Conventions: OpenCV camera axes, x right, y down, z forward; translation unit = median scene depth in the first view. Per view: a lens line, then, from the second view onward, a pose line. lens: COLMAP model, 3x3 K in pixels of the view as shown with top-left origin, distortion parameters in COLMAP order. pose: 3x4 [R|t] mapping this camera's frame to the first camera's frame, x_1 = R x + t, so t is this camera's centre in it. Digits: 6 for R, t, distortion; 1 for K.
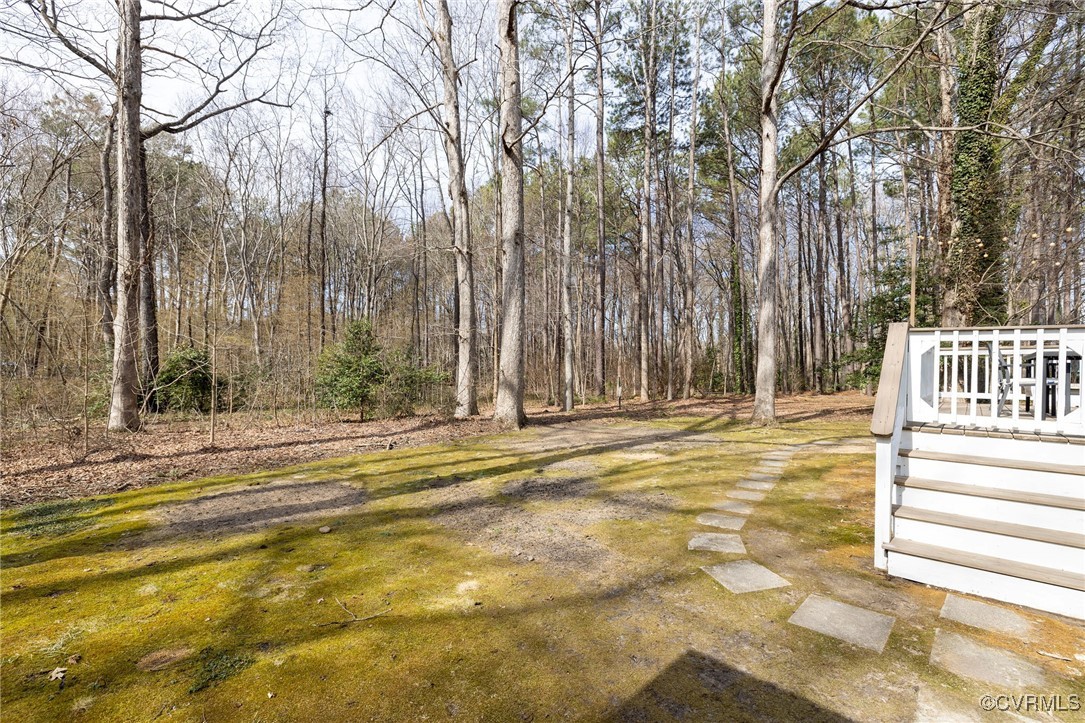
lens RADIAL K [[459.0, 0, 520.5], [0, 459.0, 367.8], [0, 0, 1]] dist [0.001044, 0.000257]
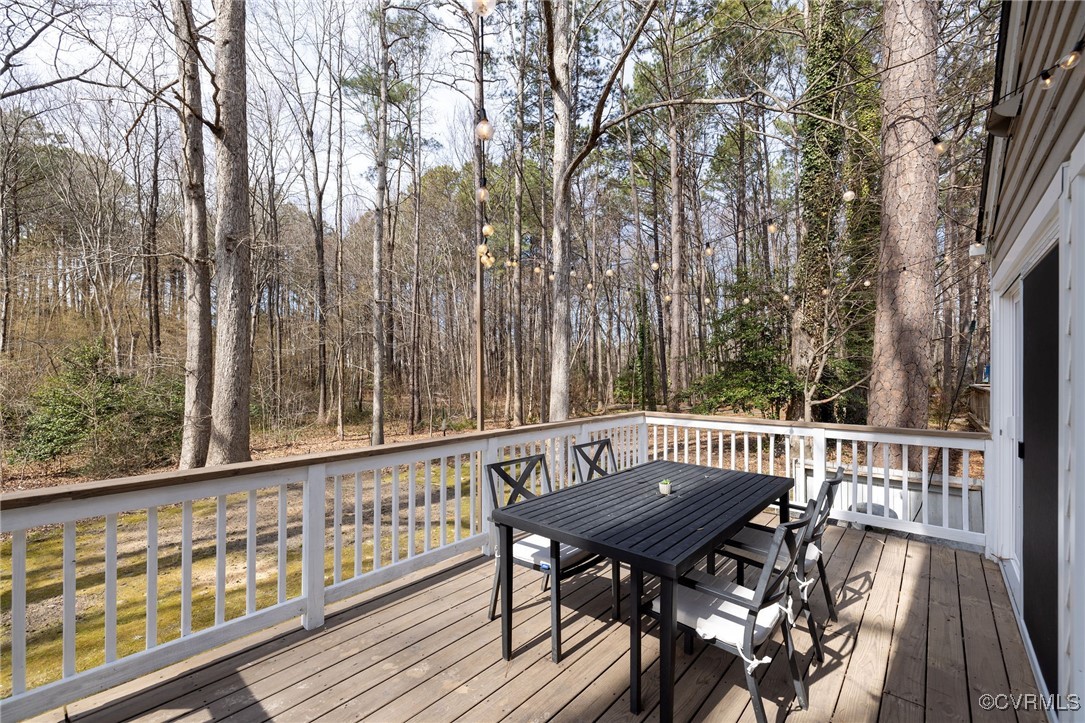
lens RADIAL K [[459.0, 0, 520.5], [0, 459.0, 367.8], [0, 0, 1]] dist [0.001044, 0.000257]
pose [[0.999028, -0.009343, 0.043077, 0.240729], [0.009252, 0.999955, 0.002300, -0.039080], [-0.043096, -0.001899, 0.999069, 0.113913]]
